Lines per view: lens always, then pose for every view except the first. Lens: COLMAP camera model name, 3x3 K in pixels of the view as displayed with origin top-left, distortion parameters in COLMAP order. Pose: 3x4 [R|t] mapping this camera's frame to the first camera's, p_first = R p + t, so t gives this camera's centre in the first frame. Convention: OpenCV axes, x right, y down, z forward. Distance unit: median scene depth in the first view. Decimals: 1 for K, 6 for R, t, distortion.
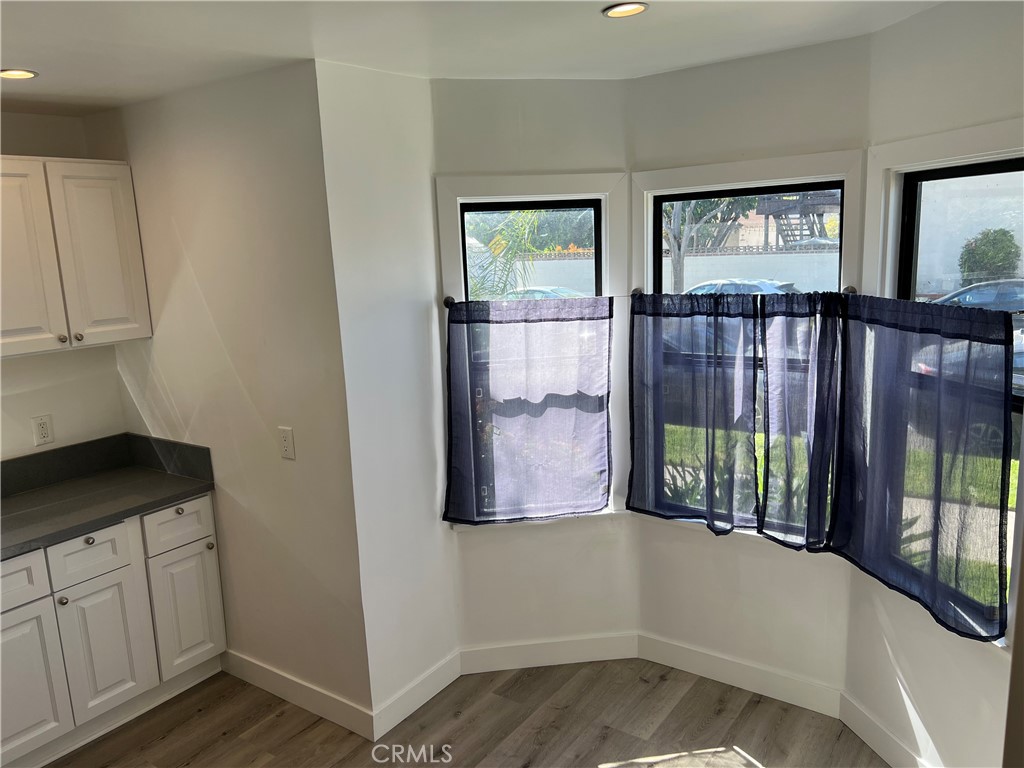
lens RADIAL K [[782.5, 0, 516.9], [0, 782.5, 378.2], [0, 0, 1]] dist [0.067788, -0.068533]
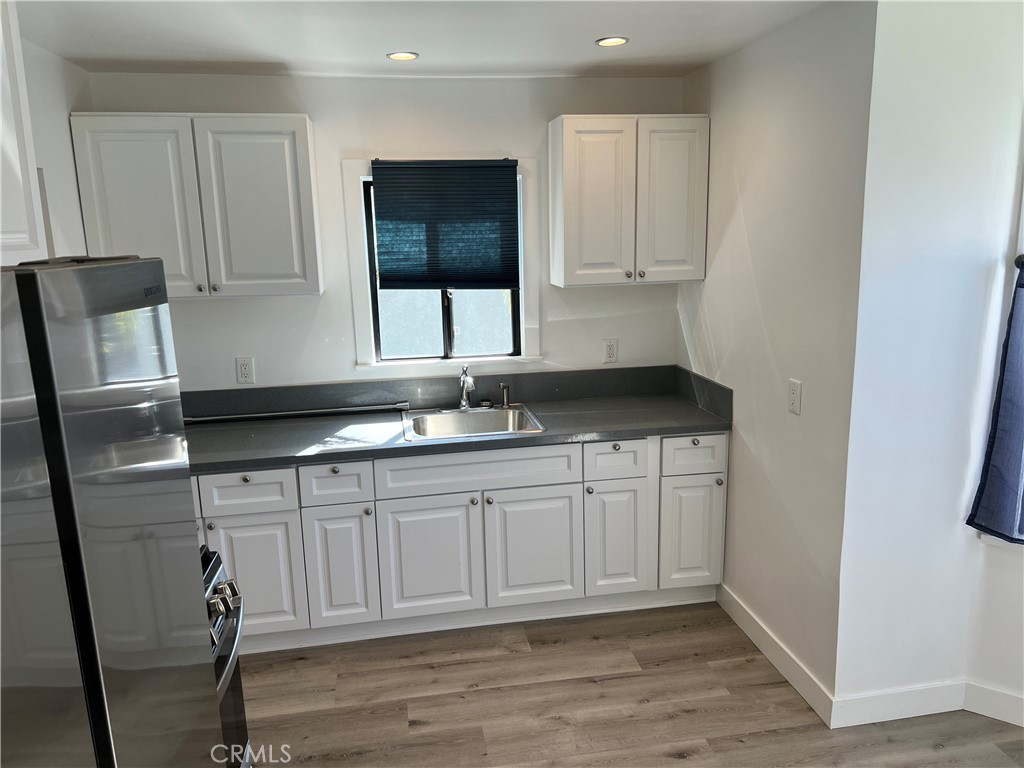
lens RADIAL K [[782.5, 0, 505.1], [0, 782.5, 375.8], [0, 0, 1]] dist [0.067788, -0.068533]
pose [[0.708714, 0.164667, -0.686009, 0.111648], [-0.134540, 0.986080, 0.097702, 0.009486], [0.692548, 0.023053, 0.721003, 0.047255]]
